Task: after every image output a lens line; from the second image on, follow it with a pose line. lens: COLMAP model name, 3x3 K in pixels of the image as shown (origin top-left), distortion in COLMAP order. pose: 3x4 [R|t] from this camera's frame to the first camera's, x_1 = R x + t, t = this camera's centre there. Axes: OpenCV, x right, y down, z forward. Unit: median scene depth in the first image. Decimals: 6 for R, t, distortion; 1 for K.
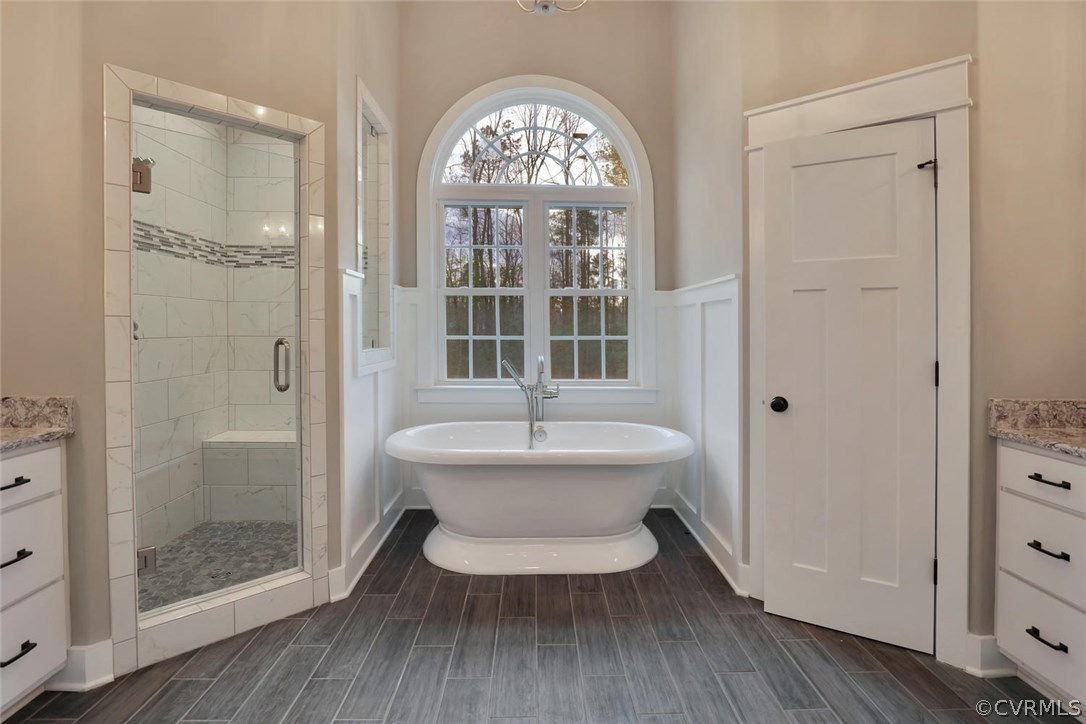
lens RADIAL K [[545.1, 0, 540.6], [0, 545.1, 361.7], [0, 0, 1]] dist [-0.011618, 0.000165]
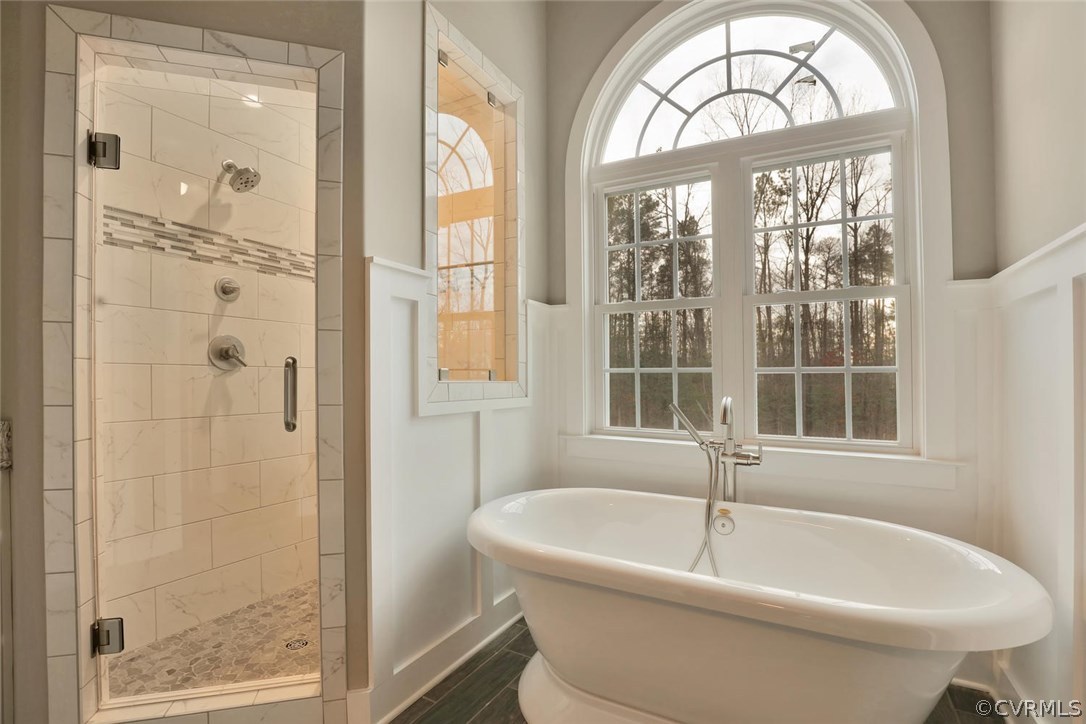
lens RADIAL K [[512.2, 0, 543.5], [0, 512.2, 383.2], [0, 0, 1]] dist [-0.033432, 0.001038]
pose [[0.874675, 0.009382, -0.484619, 0.095247], [-0.034069, 0.998530, -0.042159, 0.005562], [0.483511, 0.053386, 0.873709, 0.371324]]
